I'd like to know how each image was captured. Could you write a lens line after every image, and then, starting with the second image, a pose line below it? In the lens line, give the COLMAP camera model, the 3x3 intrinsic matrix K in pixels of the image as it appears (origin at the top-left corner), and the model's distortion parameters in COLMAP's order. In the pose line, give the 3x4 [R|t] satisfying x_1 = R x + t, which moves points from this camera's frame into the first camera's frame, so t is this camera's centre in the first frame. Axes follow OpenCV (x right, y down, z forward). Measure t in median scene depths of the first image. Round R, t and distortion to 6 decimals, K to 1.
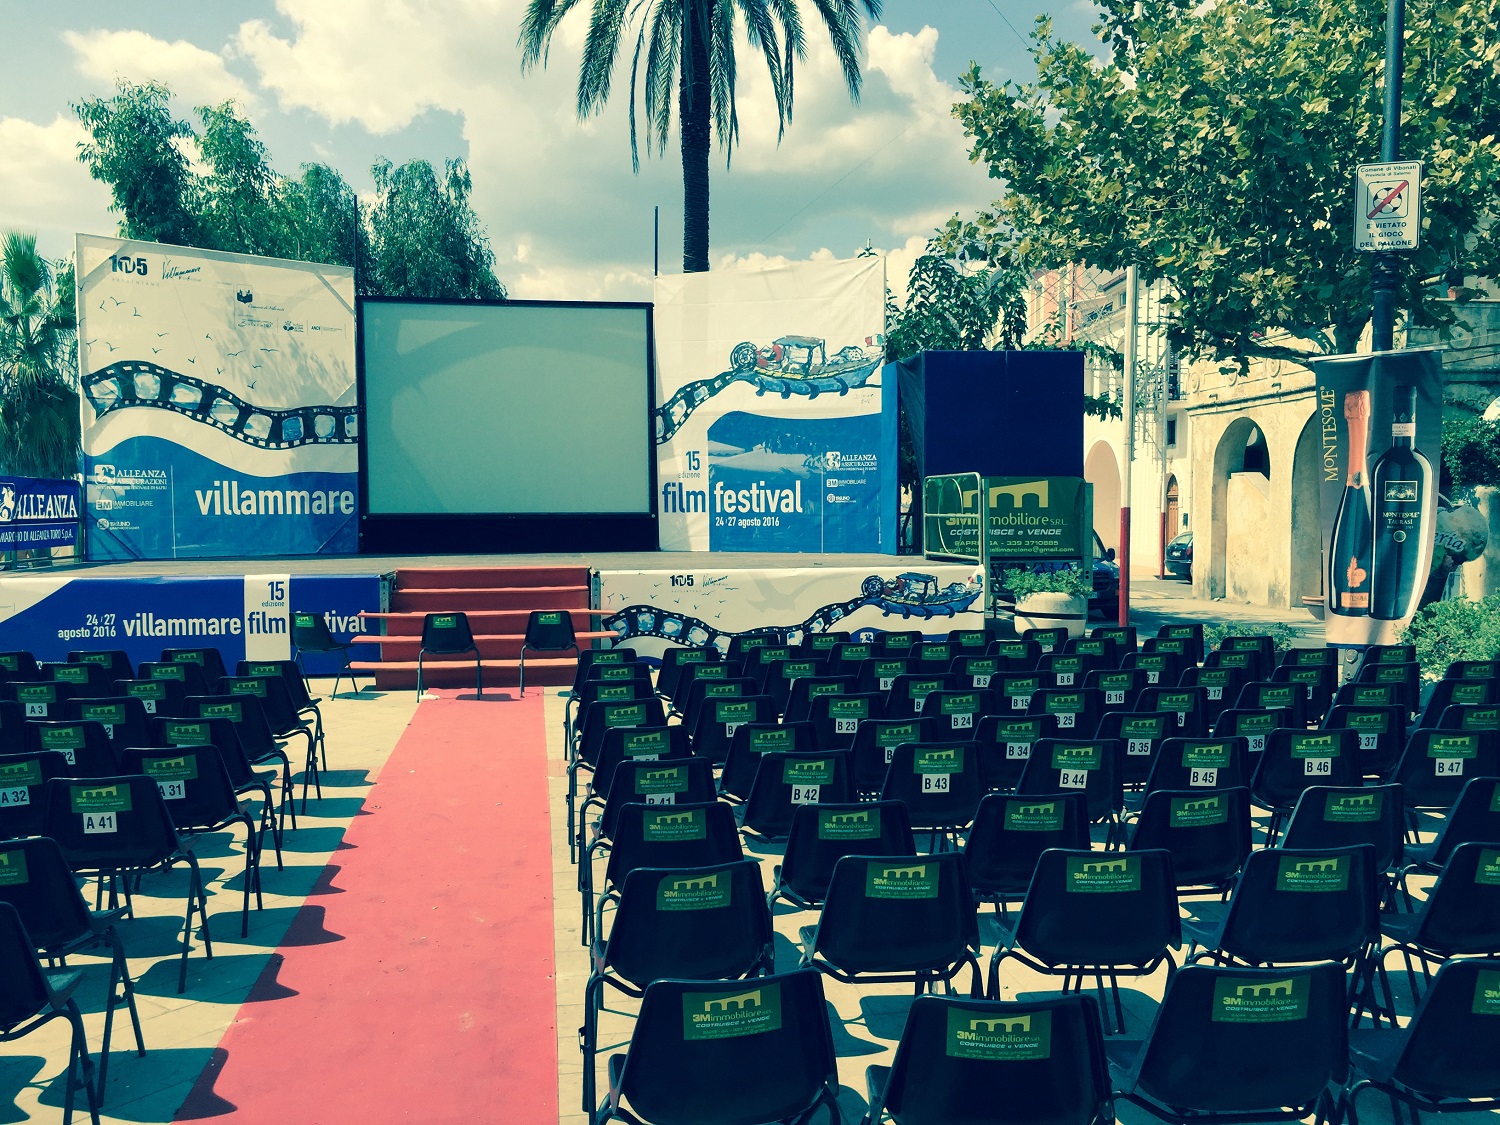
lens RADIAL K [[1329.2, 0, 750.0], [0, 1329.2, 562.5], [0, 0, 1]] dist [0.108272, -0.146010]
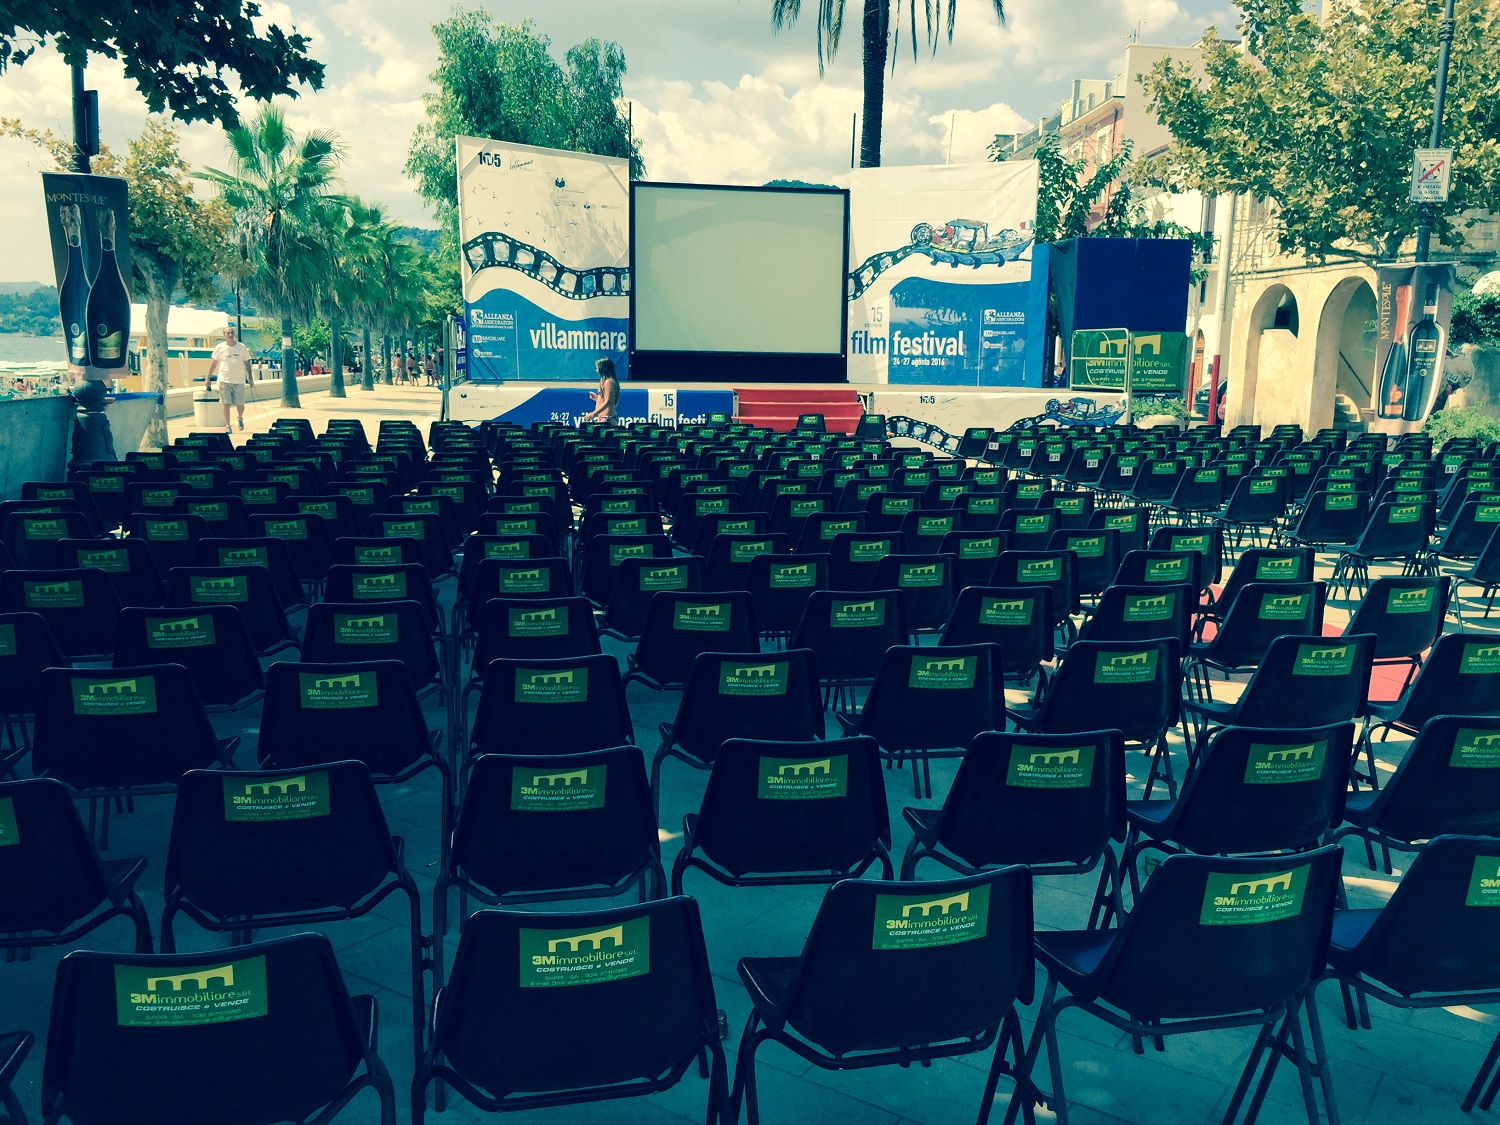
lens RADIAL K [[1329.2, 0, 750.0], [0, 1329.2, 562.5], [0, 0, 1]] dist [0.108272, -0.146010]
pose [[0.999620, 0.018326, 0.020601, -0.209317], [-0.020556, 0.993286, 0.113844, 0.021816], [-0.018377, -0.114224, 0.993285, -0.372273]]
